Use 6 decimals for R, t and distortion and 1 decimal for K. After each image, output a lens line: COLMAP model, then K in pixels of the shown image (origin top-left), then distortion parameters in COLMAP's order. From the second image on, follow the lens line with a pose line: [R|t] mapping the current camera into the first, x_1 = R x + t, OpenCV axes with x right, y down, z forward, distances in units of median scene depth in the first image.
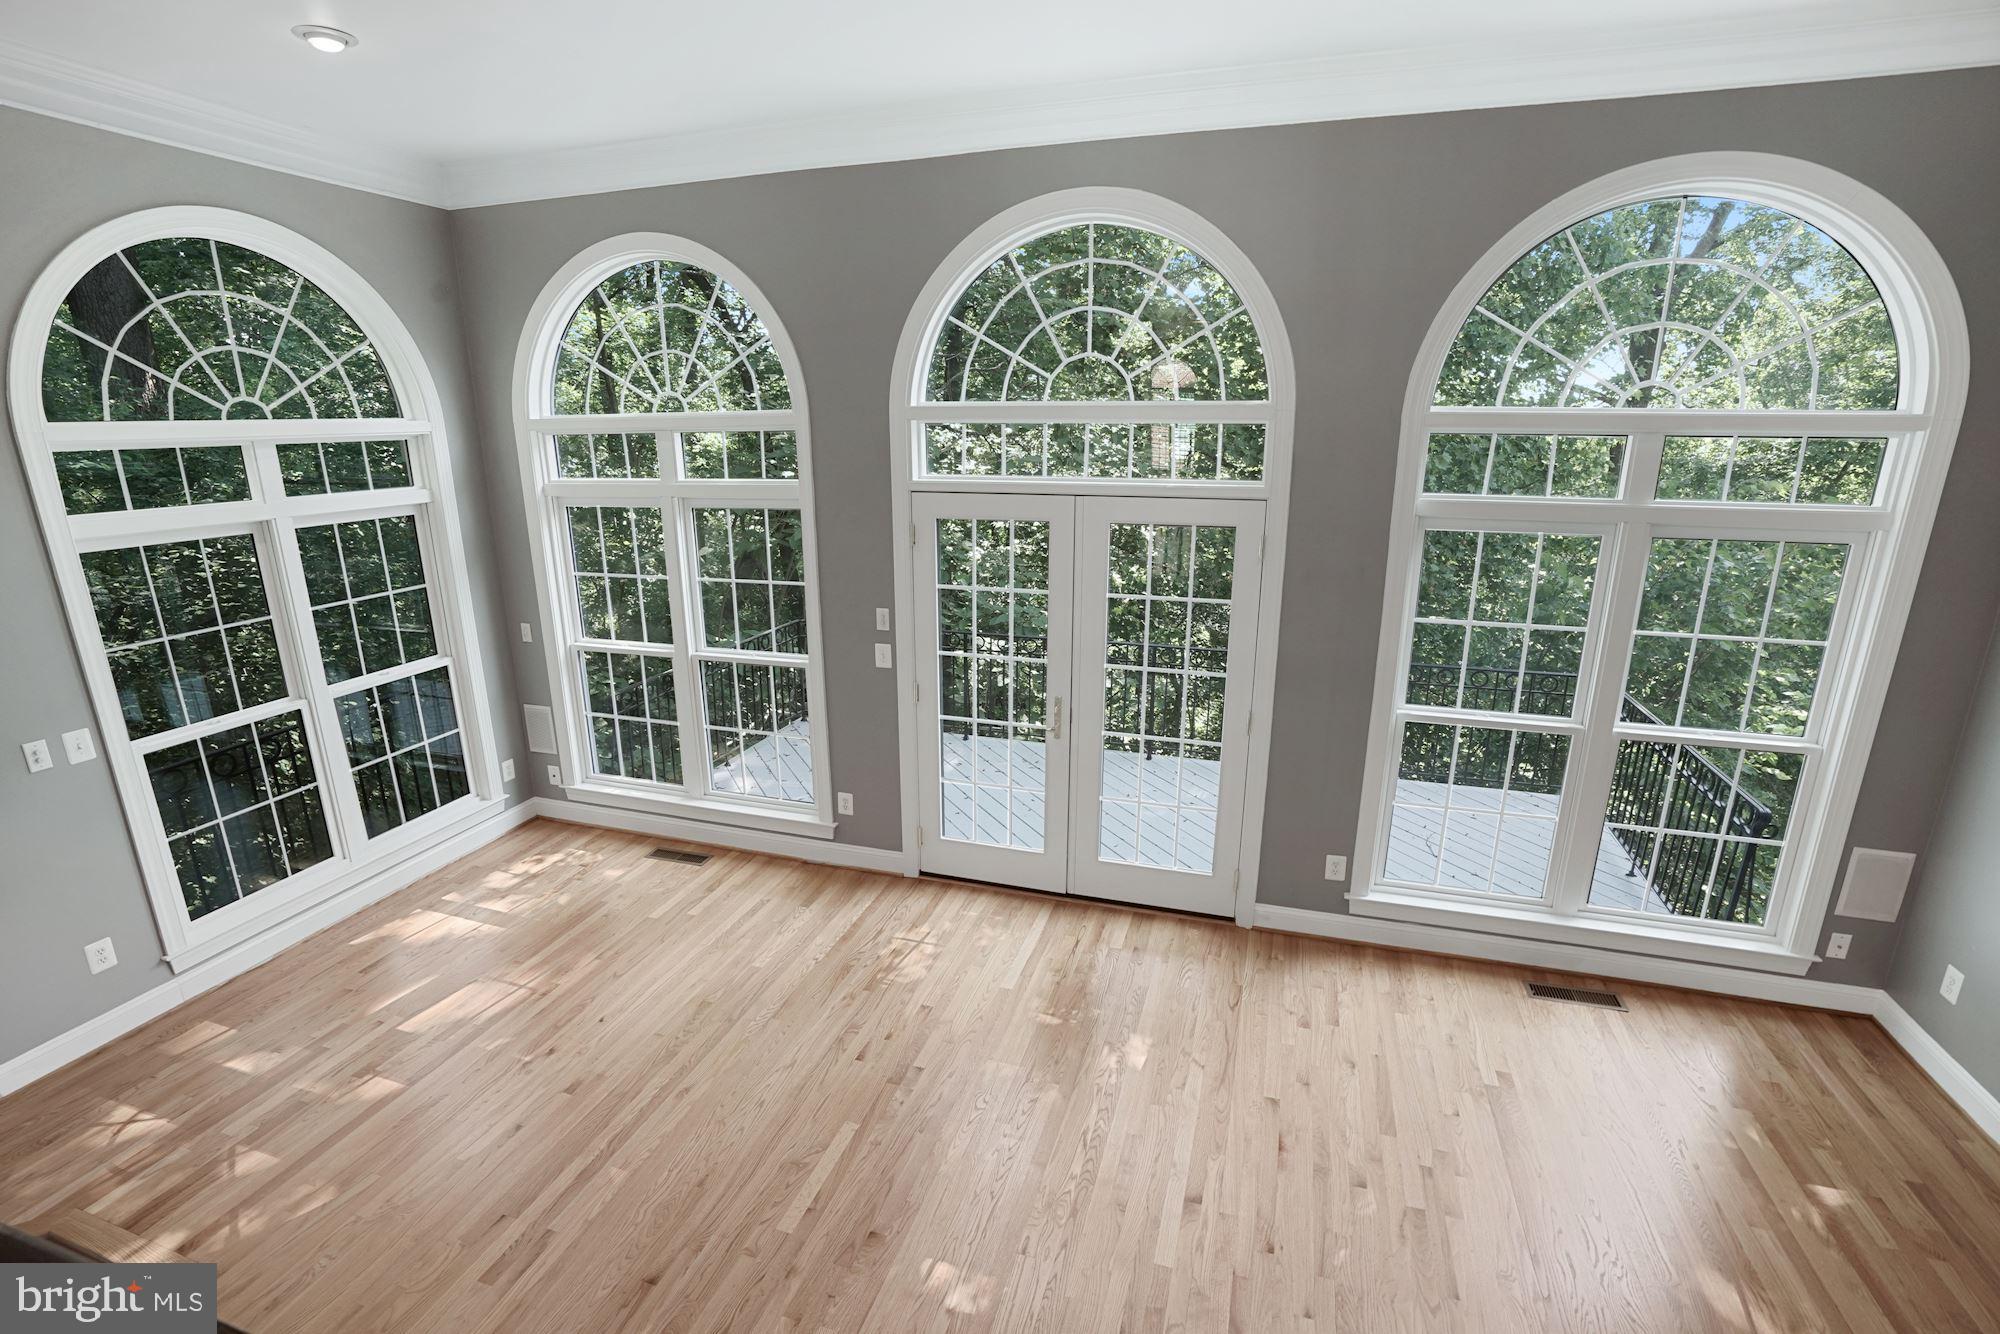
lens RADIAL K [[926.8, 0, 989.9], [0, 926.8, 689.3], [0, 0, 1]] dist [-0.059090, 0.024635]
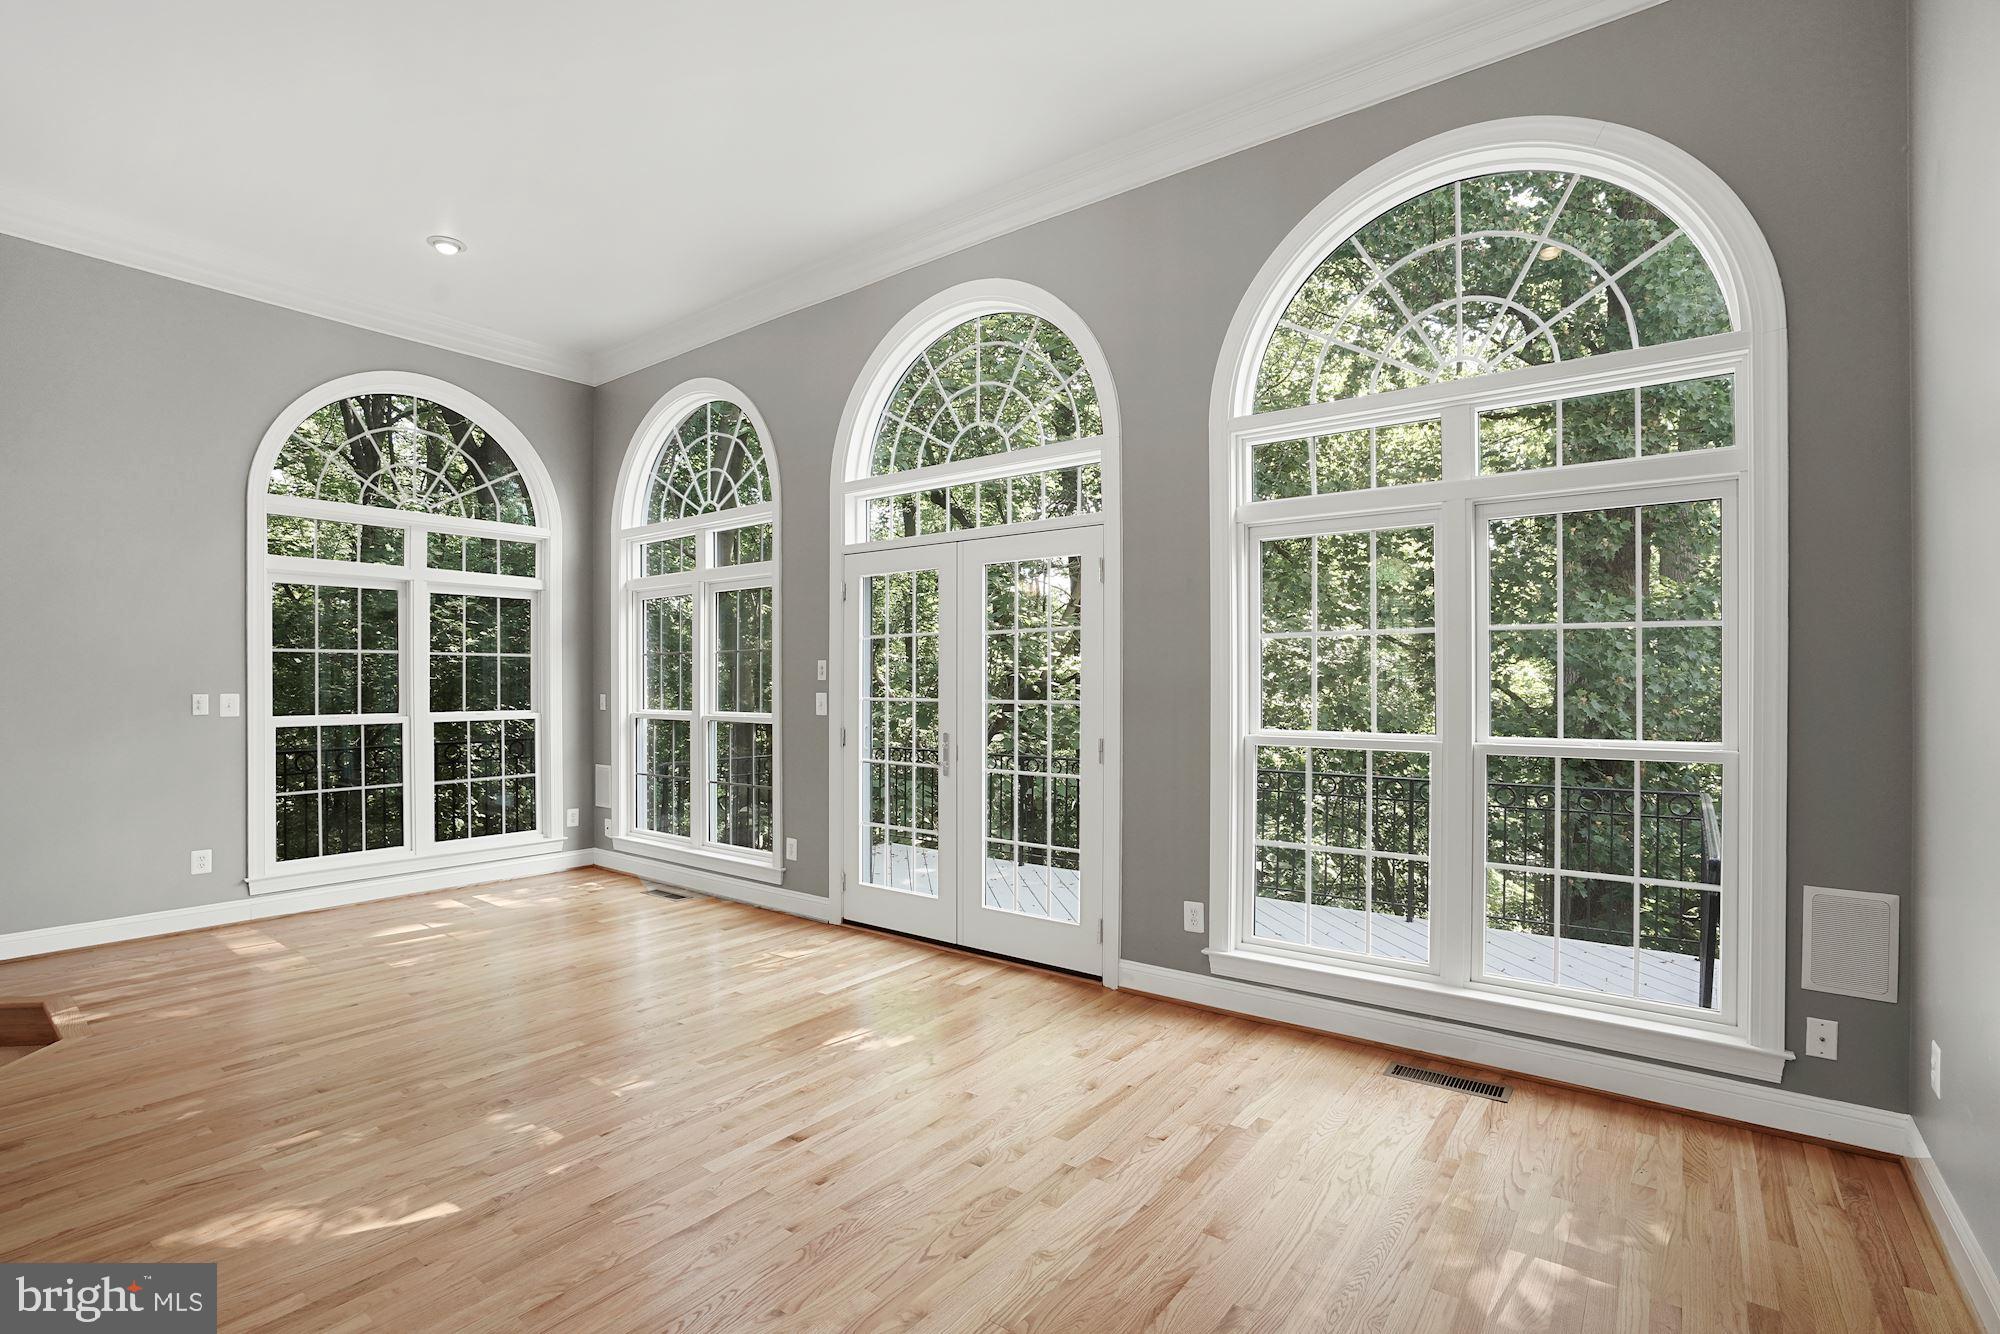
lens RADIAL K [[926.8, 0, 989.9], [0, 926.8, 689.3], [0, 0, 1]] dist [-0.059090, 0.024635]
pose [[0.942825, 0.008720, -0.333175, 0.483570], [-0.100273, 0.960764, -0.258608, 0.232330], [0.317847, 0.277230, 0.906706, 0.064787]]
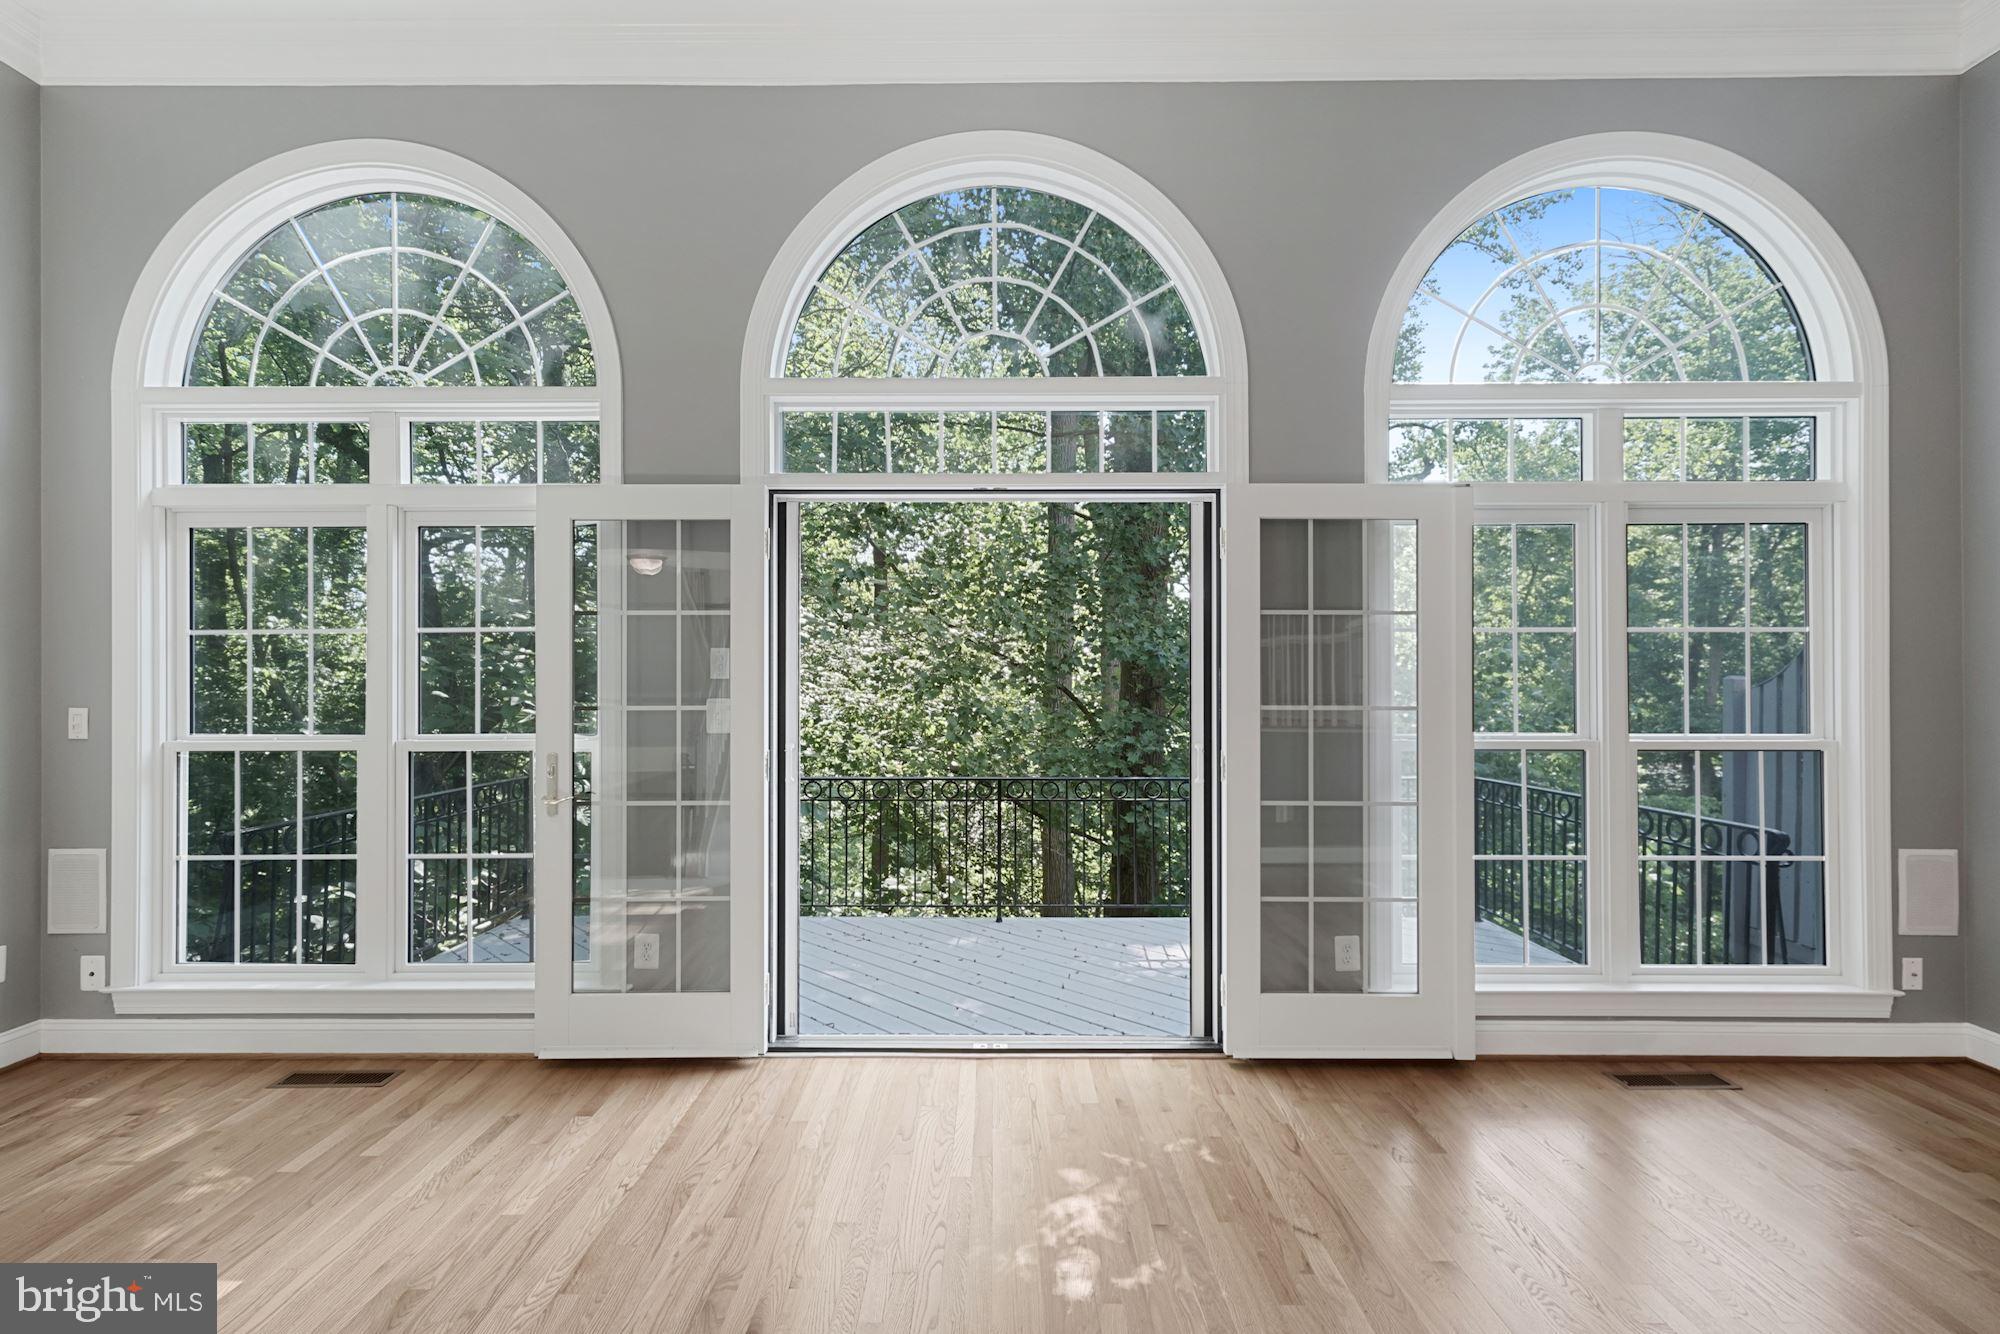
lens RADIAL K [[948.4, 0, 980.2], [0, 948.4, 692.1], [0, 0, 1]] dist [0.004821, -0.000097]
pose [[0.953953, 0.003090, 0.299939, -0.153544], [0.081718, 0.959446, -0.269787, 0.172754], [-0.288609, 0.281875, 0.915014, 0.297395]]
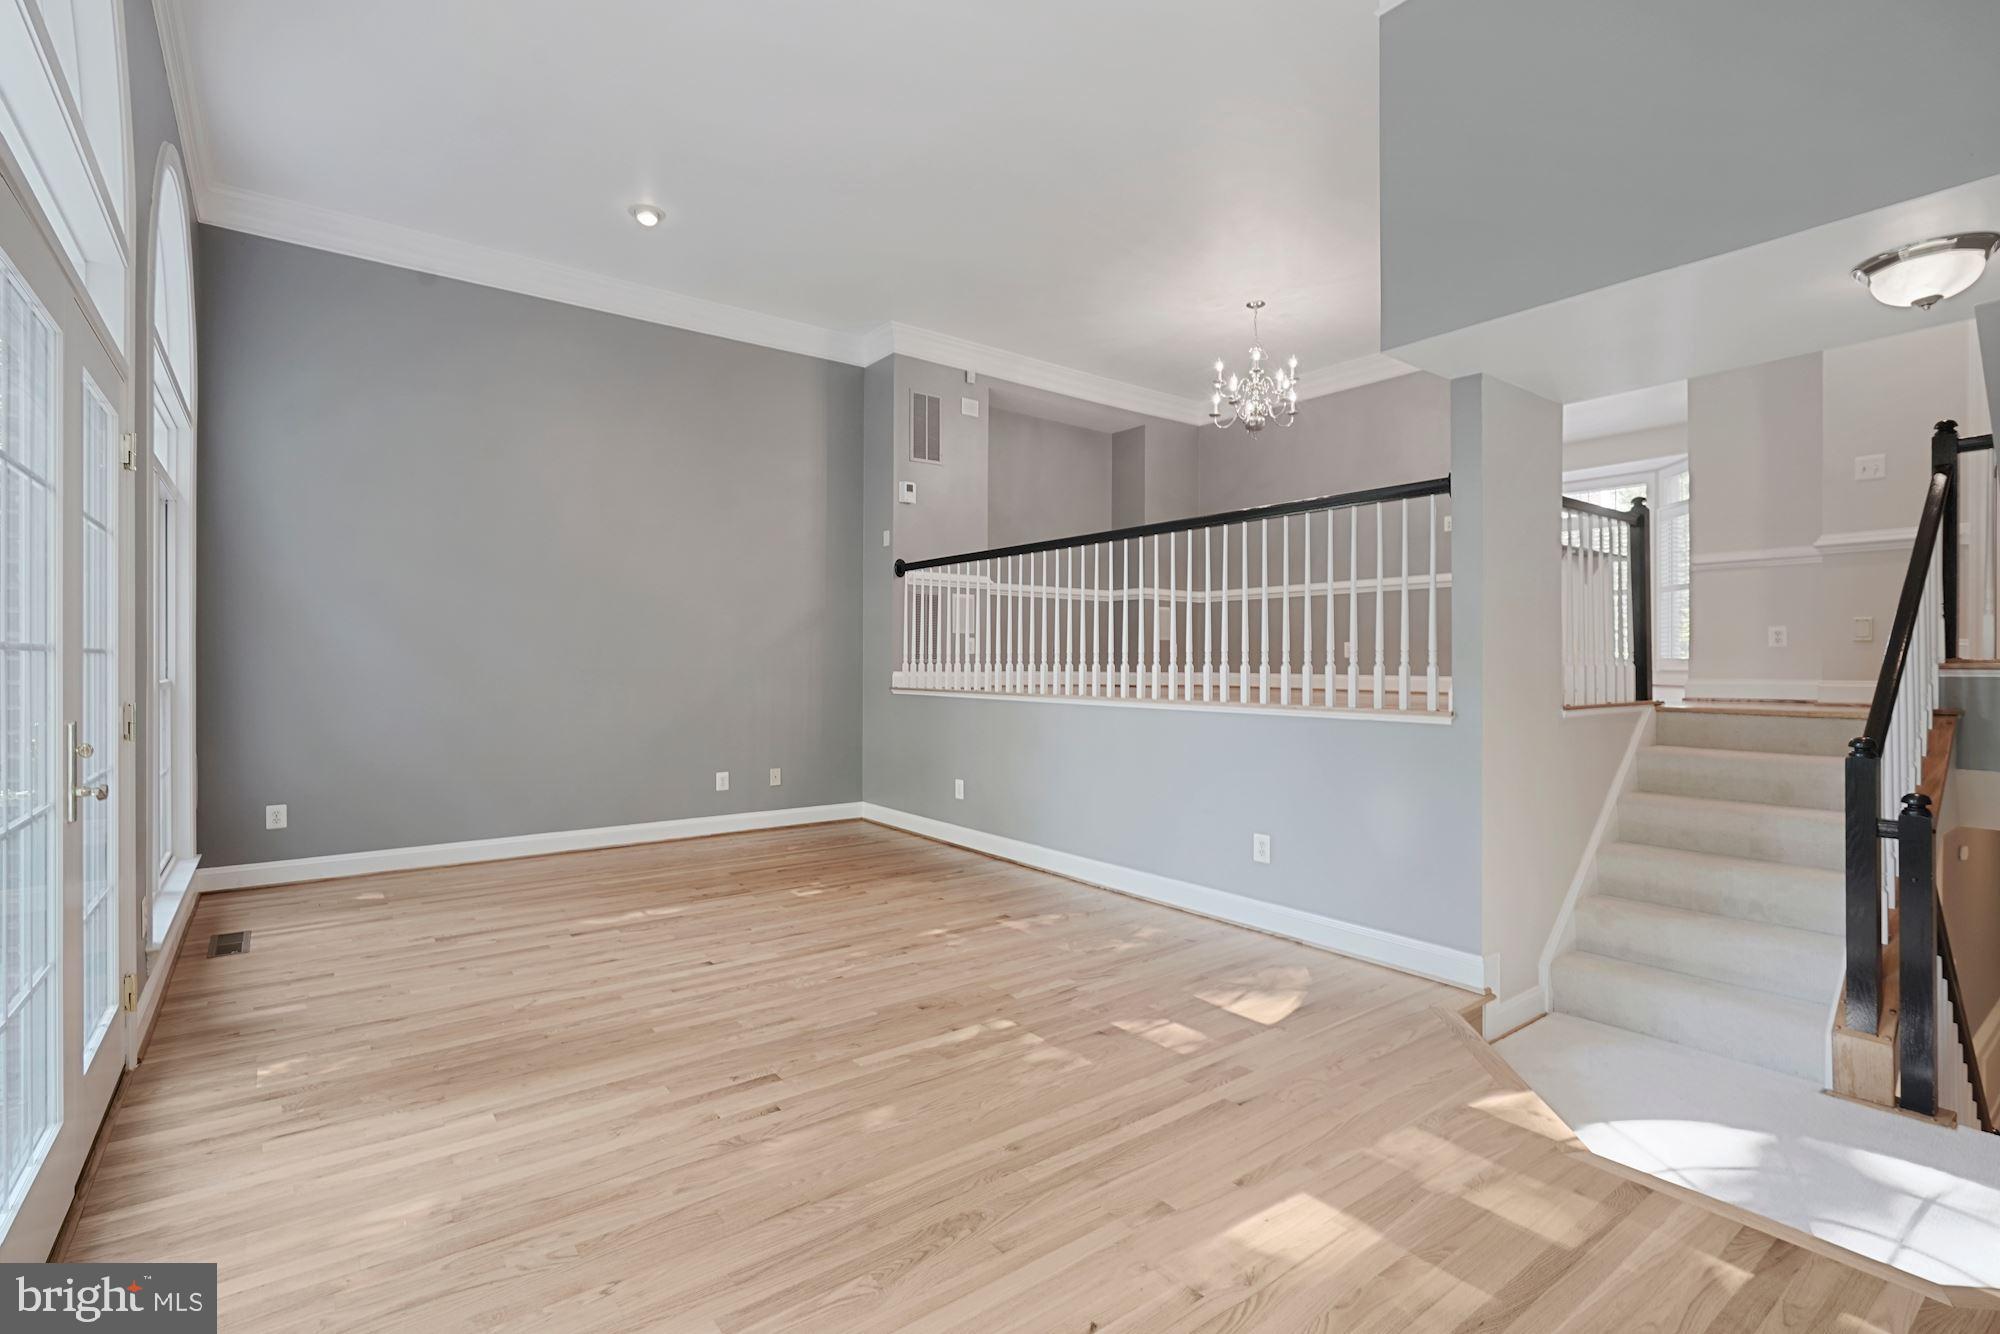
lens RADIAL K [[928.3, 0, 978.5], [0, 928.3, 660.3], [0, 0, 1]] dist [-0.000947, 0.024011]
pose [[-0.816769, 0.002230, 0.576961, -0.567216], [0.158088, 0.962588, 0.220074, -0.054007], [-0.554885, 0.270960, -0.786565, 1.146883]]
